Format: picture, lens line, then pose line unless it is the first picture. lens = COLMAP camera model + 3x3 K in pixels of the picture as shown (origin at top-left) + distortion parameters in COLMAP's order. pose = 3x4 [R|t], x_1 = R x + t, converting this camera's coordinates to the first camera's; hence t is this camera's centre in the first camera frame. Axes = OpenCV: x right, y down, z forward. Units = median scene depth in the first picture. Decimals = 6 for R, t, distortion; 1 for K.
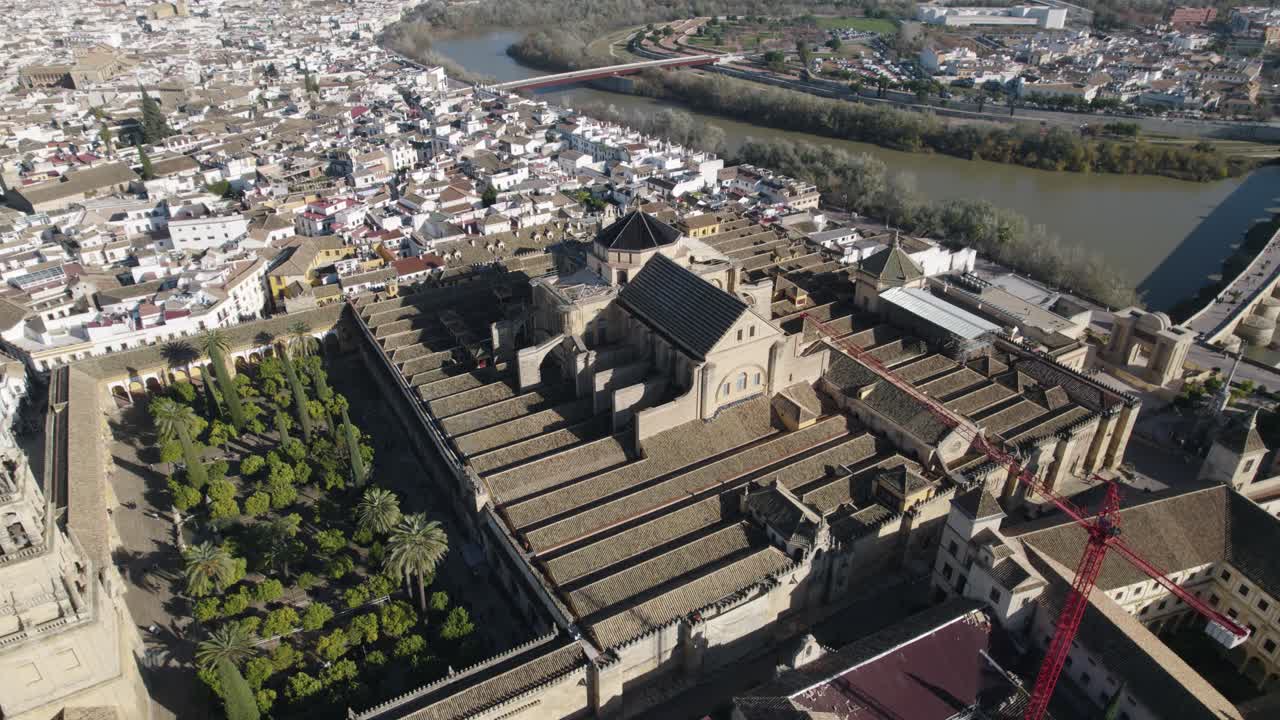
lens RADIAL K [[821.2, 0, 638.3], [0, 821.2, 368.3], [0, 0, 1]] dist [-0.079703, 0.072307]
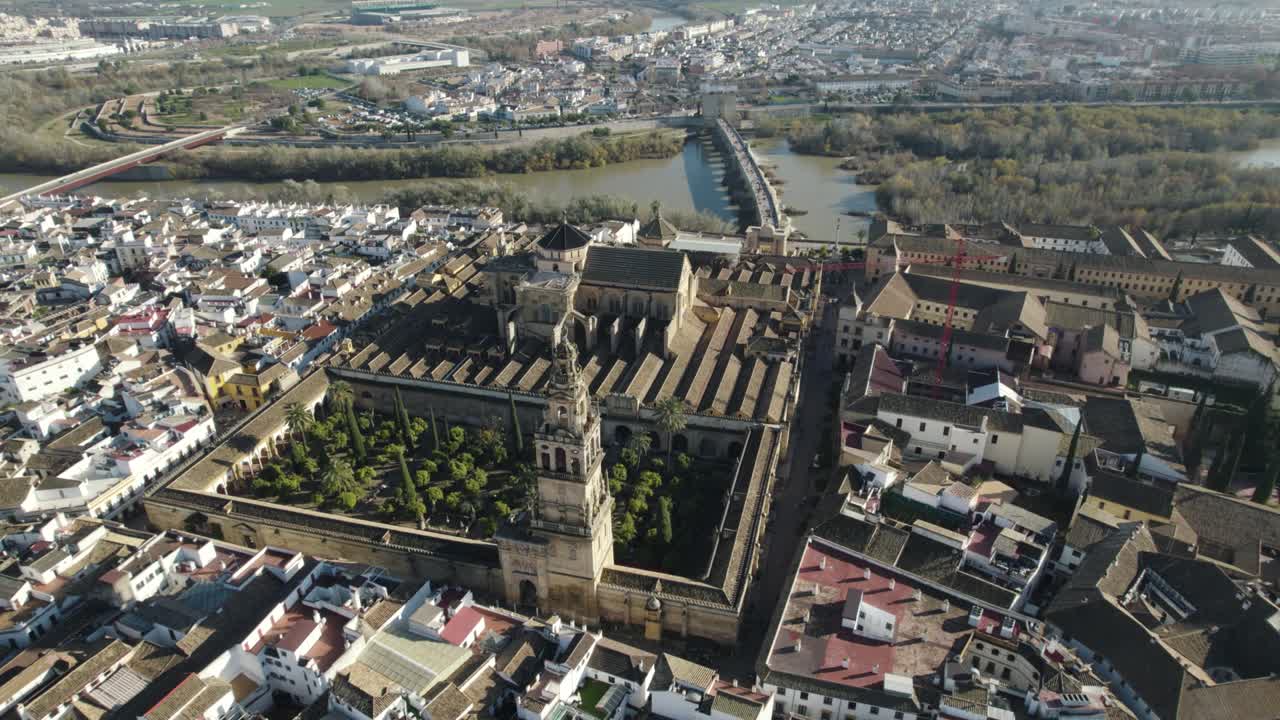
lens RADIAL K [[821.2, 0, 638.3], [0, 821.2, 368.3], [0, 0, 1]] dist [-0.079703, 0.072307]
pose [[0.719584, -0.320188, 0.616181, -0.438236], [0.348243, 0.934094, 0.078703, -0.009137], [-0.600771, 0.157947, 0.783663, -0.092750]]
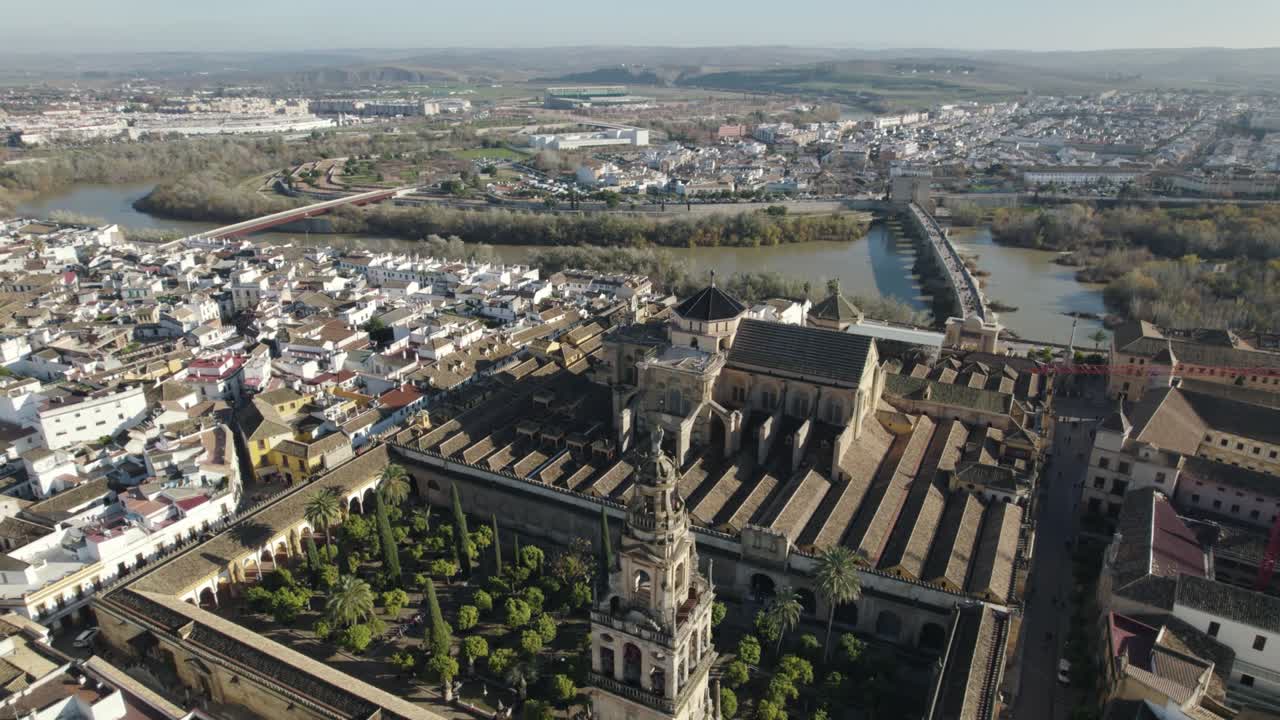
lens RADIAL K [[819.4, 0, 638.8], [0, 819.4, 369.9], [0, 0, 1]] dist [-0.075318, 0.064901]
pose [[0.852567, -0.185802, 0.488474, -0.320438], [0.258259, 0.962355, -0.084704, -0.006690], [-0.454348, 0.198369, 0.868457, 0.047876]]
